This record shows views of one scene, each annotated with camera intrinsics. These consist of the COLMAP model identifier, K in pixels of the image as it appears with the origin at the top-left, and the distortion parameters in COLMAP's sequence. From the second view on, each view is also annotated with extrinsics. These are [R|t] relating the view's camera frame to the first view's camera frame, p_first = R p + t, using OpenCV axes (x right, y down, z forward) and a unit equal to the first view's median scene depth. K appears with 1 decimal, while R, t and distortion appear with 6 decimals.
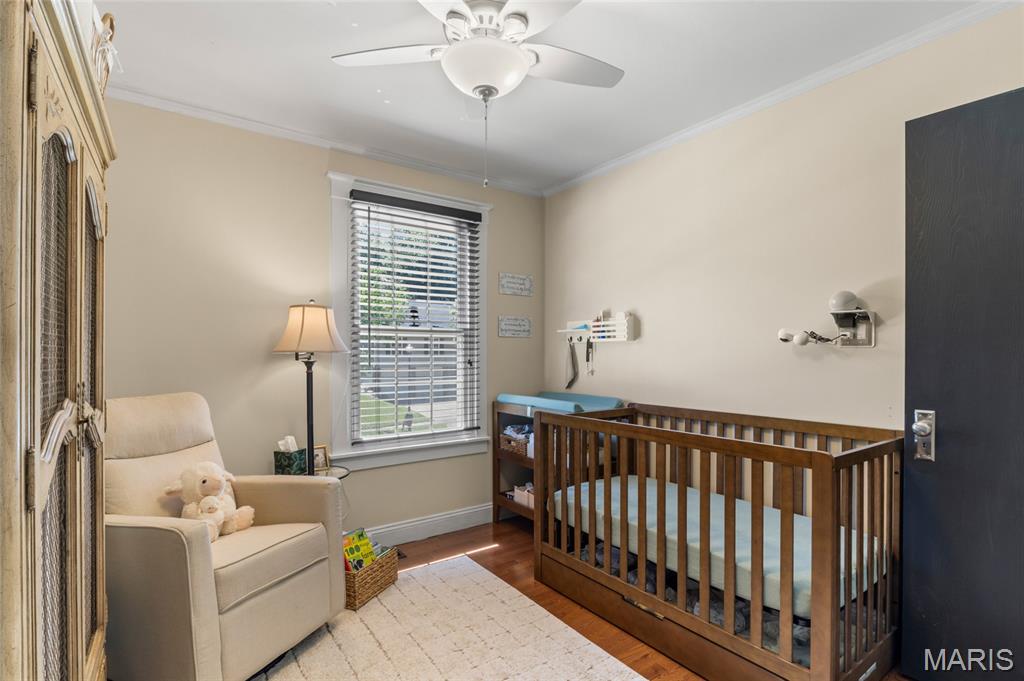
lens RADIAL K [[481.9, 0, 510.5], [0, 481.9, 351.9], [0, 0, 1]] dist [-0.001218, -0.000078]
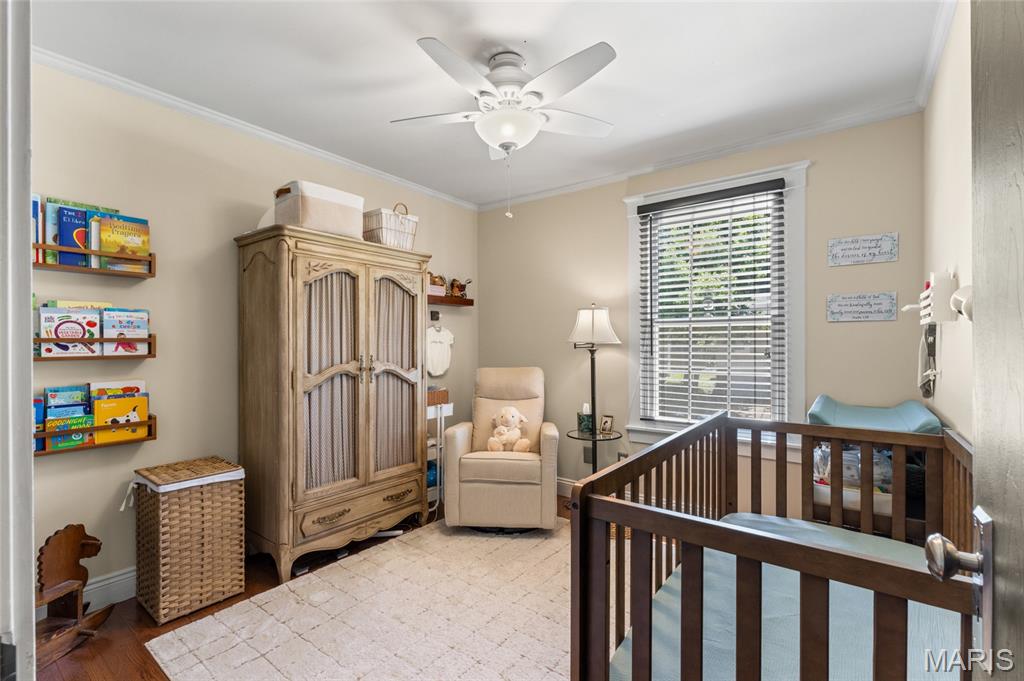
lens RADIAL K [[462.3, 0, 507.3], [0, 462.3, 345.7], [0, 0, 1]] dist [0.001048, 0.000030]
pose [[0.302720, 0.002928, -0.953075, 0.623753], [0.005295, 0.999975, 0.004754, 0.000759], [0.953065, -0.006486, 0.302697, 0.319549]]
